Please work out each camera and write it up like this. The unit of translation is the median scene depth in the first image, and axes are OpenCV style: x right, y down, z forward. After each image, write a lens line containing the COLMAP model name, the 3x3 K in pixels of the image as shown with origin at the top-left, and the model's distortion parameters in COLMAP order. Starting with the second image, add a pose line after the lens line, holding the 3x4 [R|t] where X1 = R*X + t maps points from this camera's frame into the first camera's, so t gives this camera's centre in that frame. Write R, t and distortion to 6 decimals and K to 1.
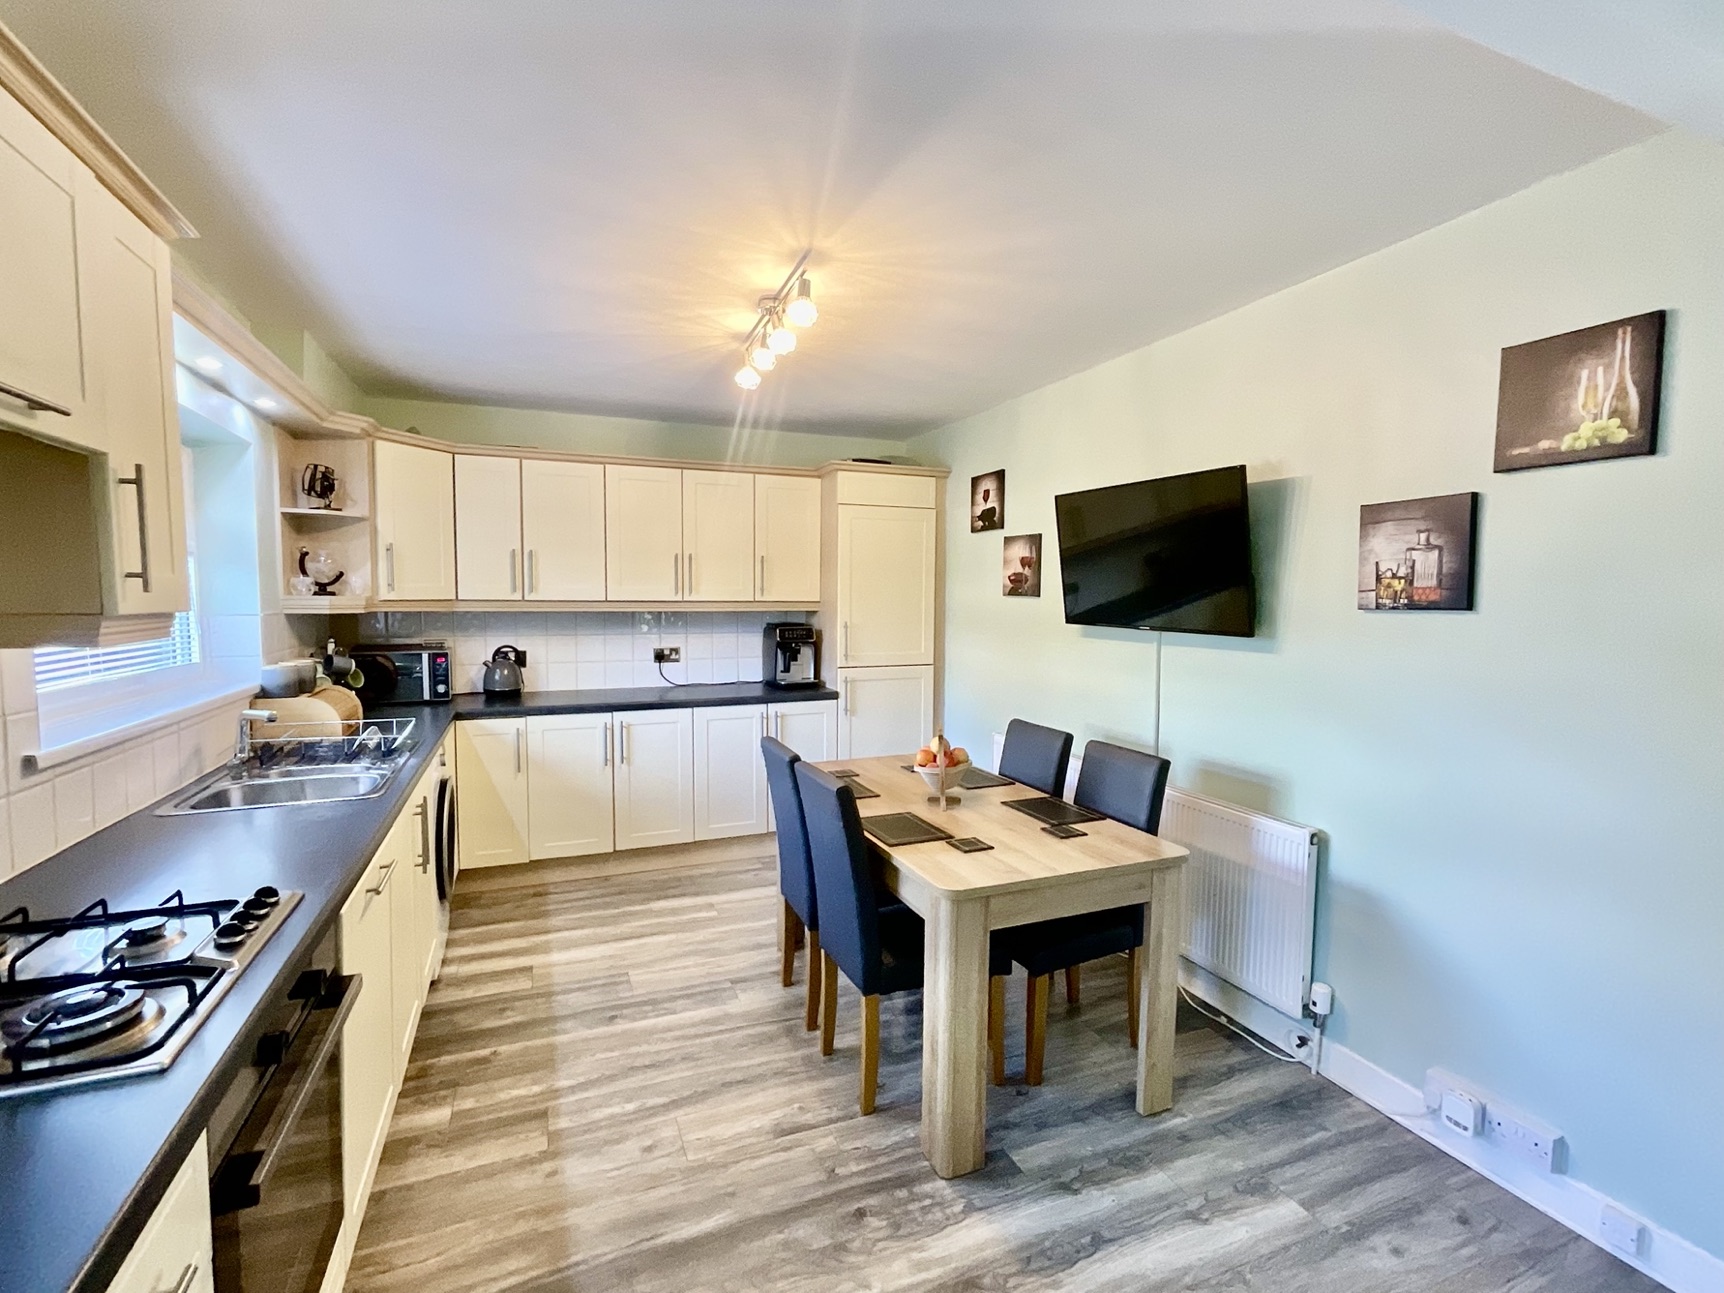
lens RADIAL K [[791.0, 0, 856.9], [0, 791.0, 652.1], [0, 0, 1]] dist [-0.003649, -0.000266]
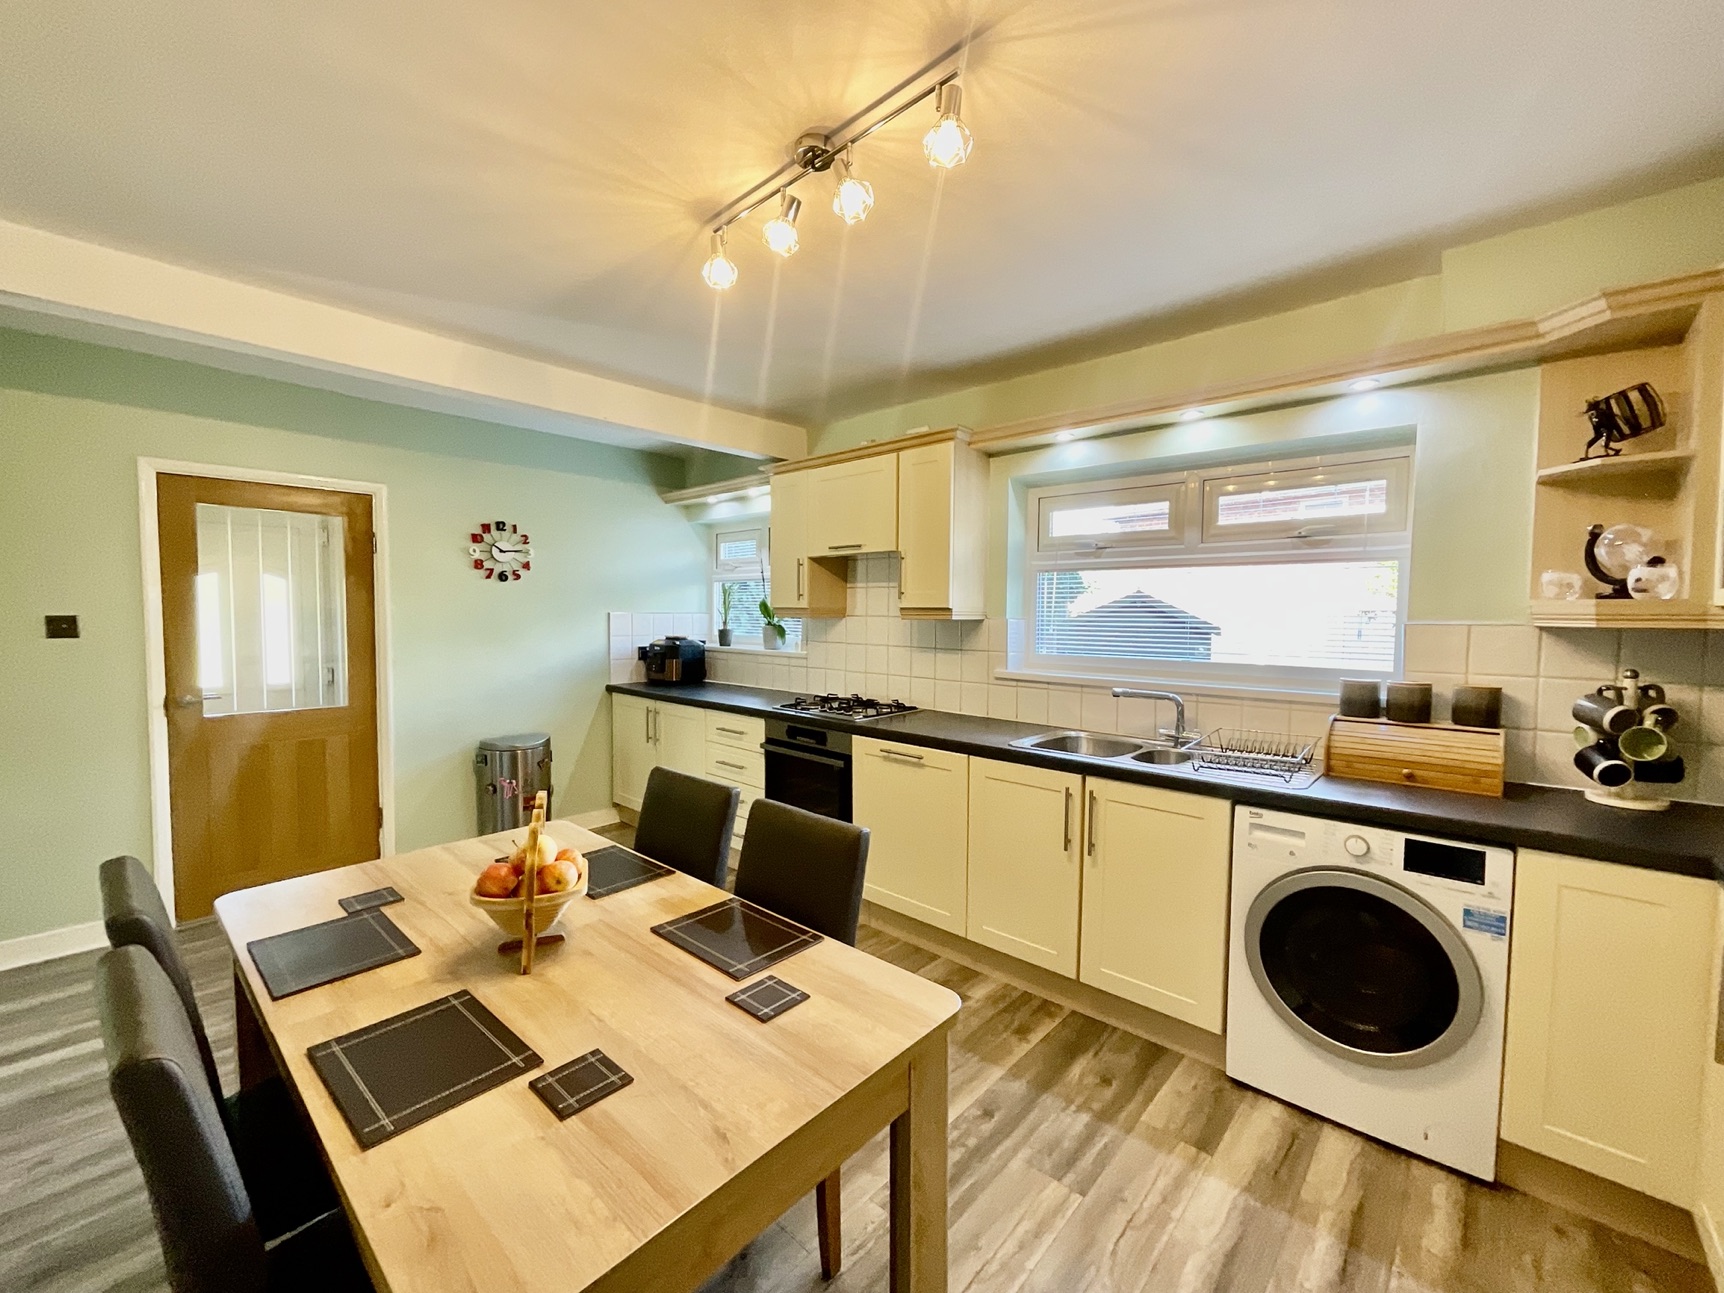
lens RADIAL K [[696.0, 0, 863.5], [0, 696.0, 648.2], [0, 0, 1]] dist [0.000757, 0.000308]
pose [[-0.900172, 0.010721, -0.435403, 0.121793], [-0.043103, 0.992596, 0.113556, -0.094199], [0.433397, 0.120987, -0.893045, 1.656043]]
